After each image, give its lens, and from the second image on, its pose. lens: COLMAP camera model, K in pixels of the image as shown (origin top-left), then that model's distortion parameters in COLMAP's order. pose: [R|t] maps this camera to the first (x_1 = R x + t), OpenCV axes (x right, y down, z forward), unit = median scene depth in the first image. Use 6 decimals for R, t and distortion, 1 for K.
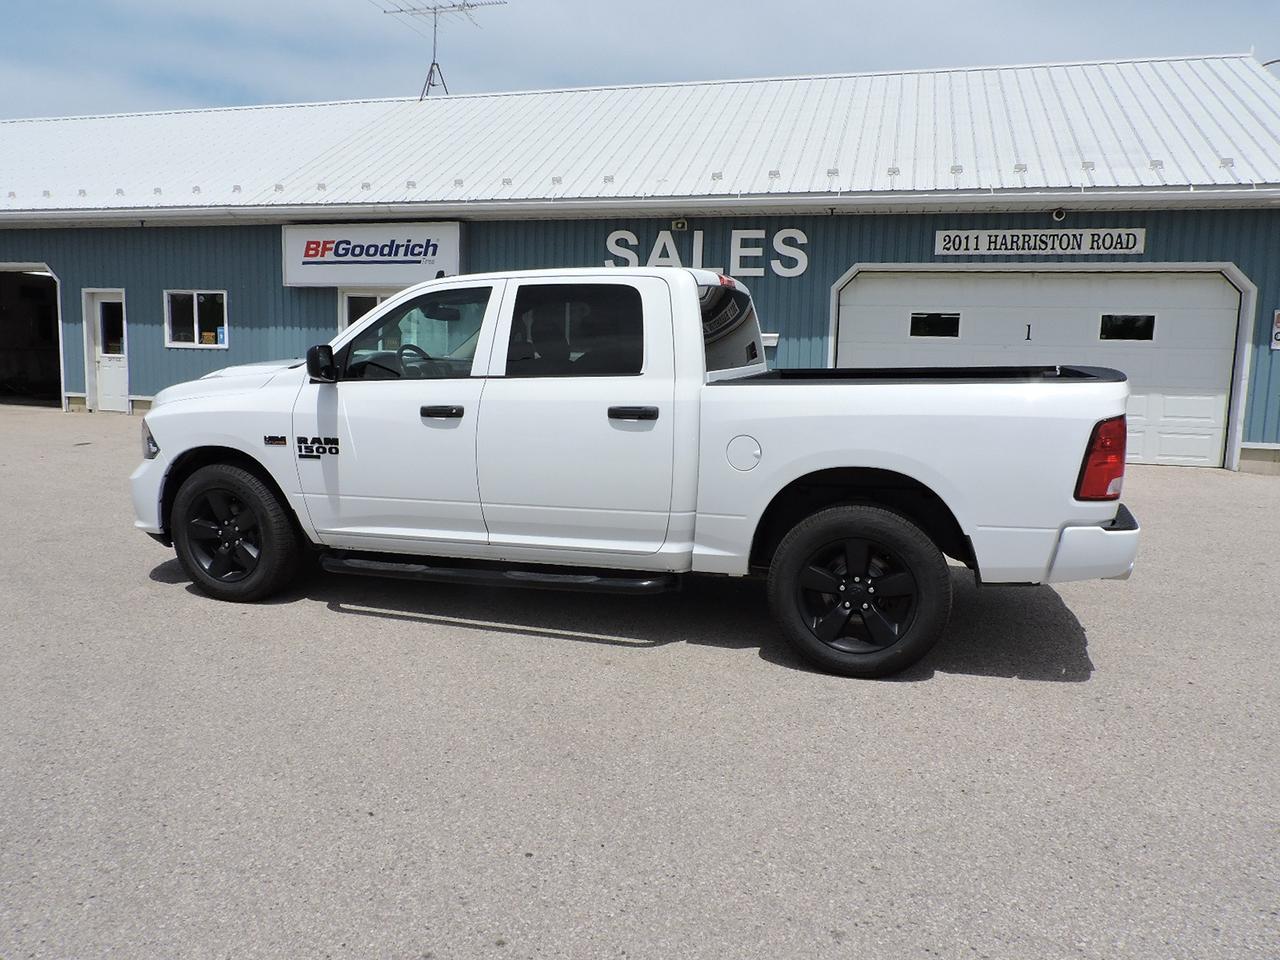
lens RADIAL K [[899.2, 0, 646.9], [0, 899.2, 479.3], [0, 0, 1]] dist [-0.003271, 0.001970]
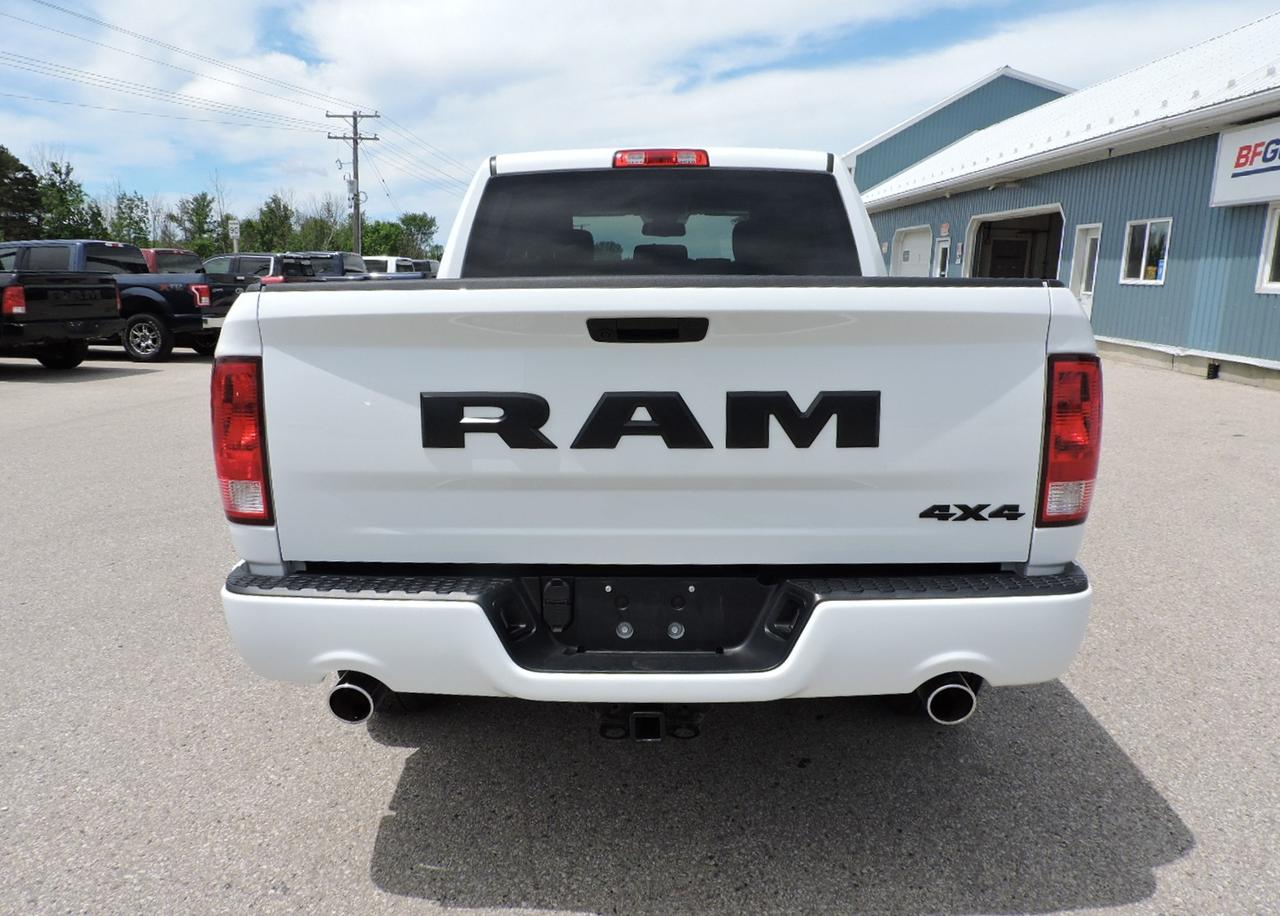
lens RADIAL K [[930.1, 0, 615.2], [0, 930.1, 484.1], [0, 0, 1]] dist [-0.028743, -0.000951]
pose [[0.185315, 0.198630, -0.962395, 0.431564], [-0.124258, 0.976234, 0.177560, -0.063839], [0.974792, 0.086681, 0.205592, 0.409181]]
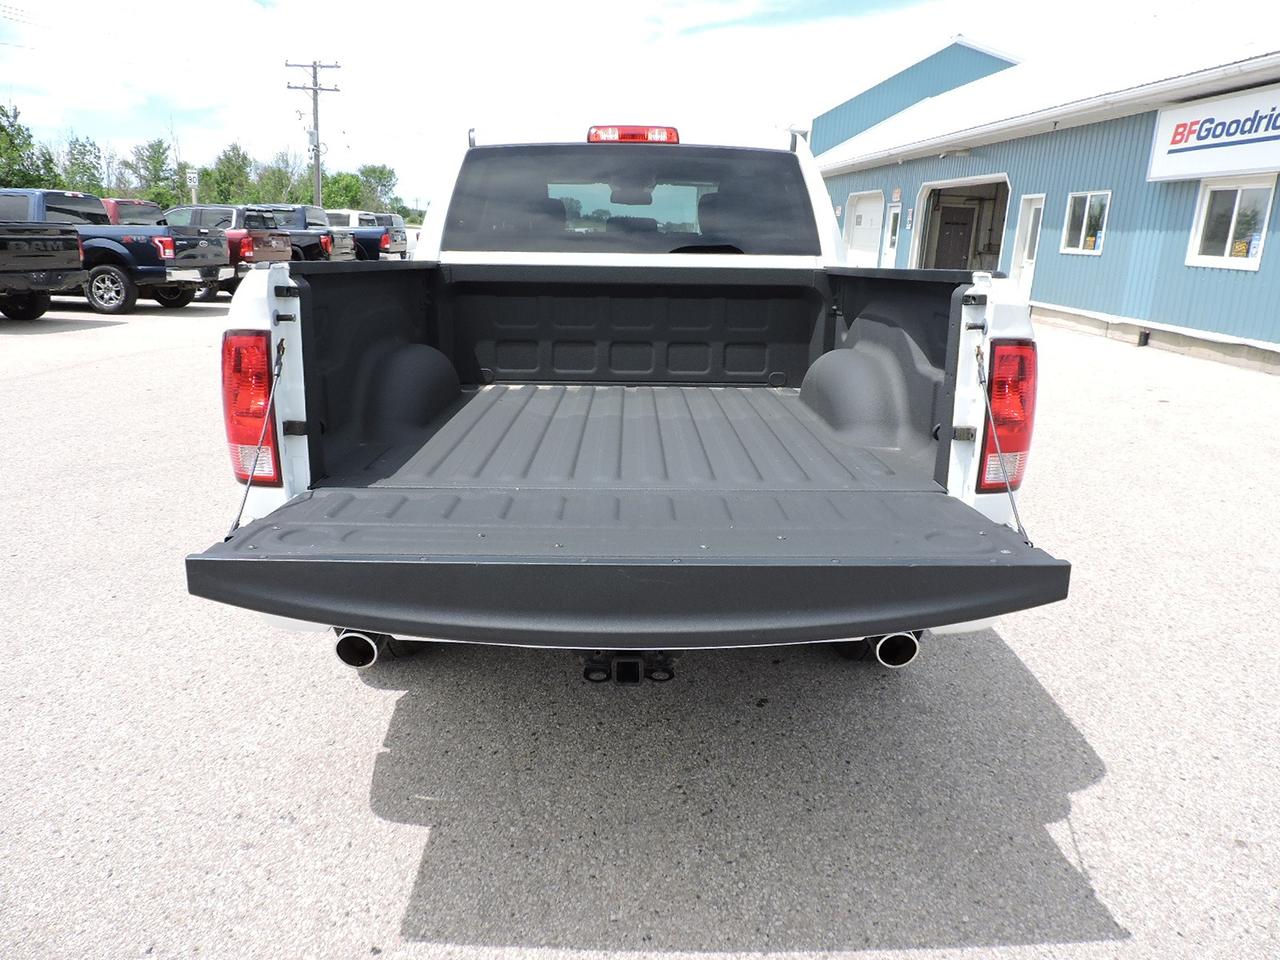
lens RADIAL K [[906.6, 0, 611.1], [0, 906.6, 482.8], [0, 0, 1]] dist [-0.027789, -0.002826]
pose [[0.224664, 0.248043, -0.942338, 0.444251], [-0.139775, 0.965262, 0.220753, -0.069349], [0.964359, 0.082120, 0.251530, 0.398883]]
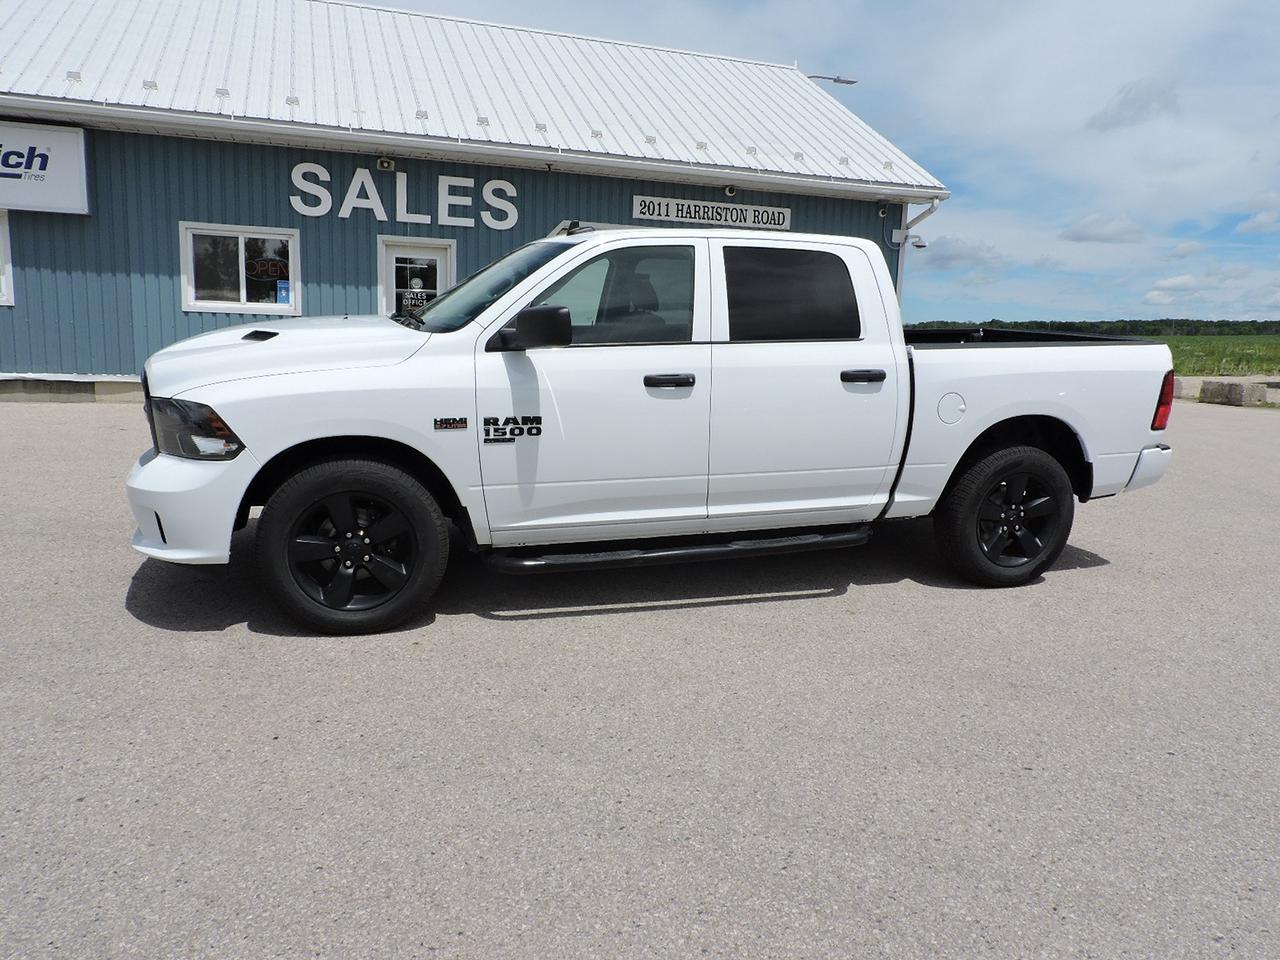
lens RADIAL K [[899.2, 0, 646.9], [0, 899.2, 479.3], [0, 0, 1]] dist [-0.003271, 0.001970]
pose [[0.813822, -0.096391, 0.573064, -0.340950], [0.064628, 0.995043, 0.075588, -0.019957], [-0.577509, -0.024479, 0.816017, 0.112305]]
